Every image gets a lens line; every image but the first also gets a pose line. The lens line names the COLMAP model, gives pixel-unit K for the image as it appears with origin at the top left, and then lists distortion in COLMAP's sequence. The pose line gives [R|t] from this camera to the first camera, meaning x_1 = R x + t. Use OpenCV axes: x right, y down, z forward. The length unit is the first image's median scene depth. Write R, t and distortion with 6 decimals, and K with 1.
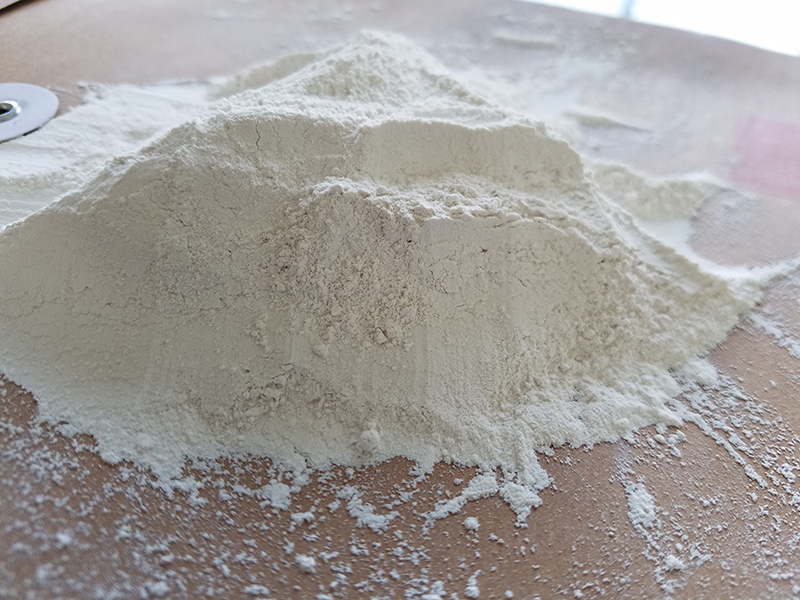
lens RADIAL K [[645.6, 0, 389.7], [0, 645.6, 298.8], [0, 0, 1]] dist [0.009785, -0.106266]
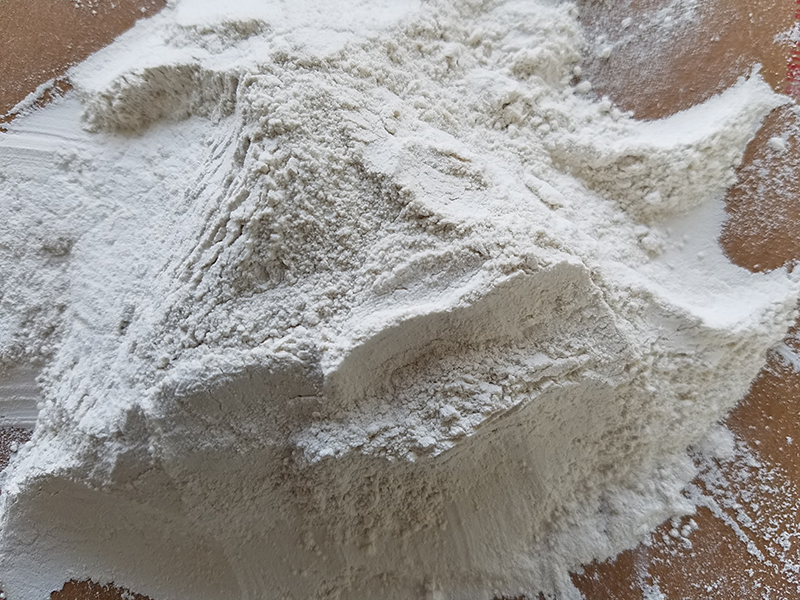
lens RADIAL K [[640.5, 0, 400.7], [0, 640.5, 263.9], [0, 0, 1]] dist [-0.000432, -0.064380]
pose [[0.956502, -0.252002, -0.146969, 0.247993], [0.283457, 0.683726, 0.672437, -1.058146], [-0.068969, -0.684846, 0.725417, 0.558498]]
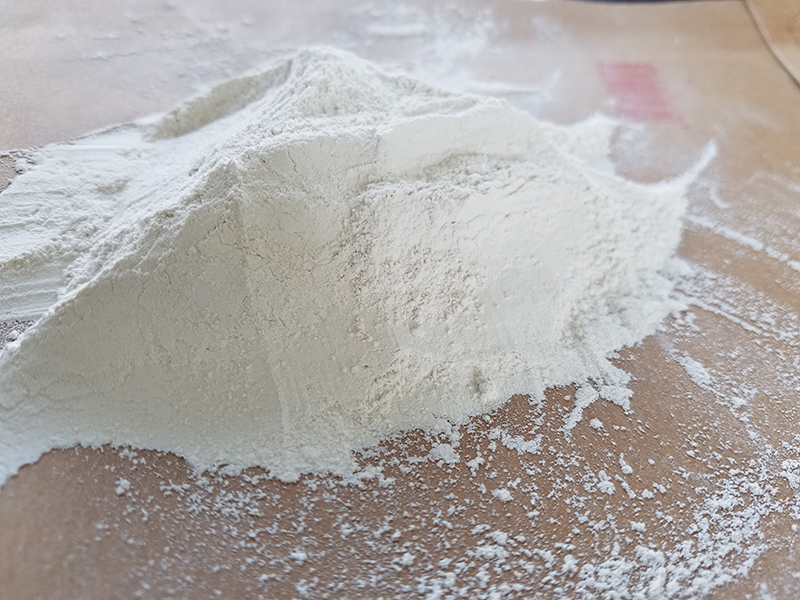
lens RADIAL K [[630.3, 0, 383.7], [0, 630.3, 301.8], [0, 0, 1]] dist [0.133246, -0.318756]
pose [[0.925592, -0.269417, 0.265883, -0.482413], [0.263120, 0.962912, 0.059738, -0.059323], [-0.272116, 0.014666, 0.962153, -0.081216]]
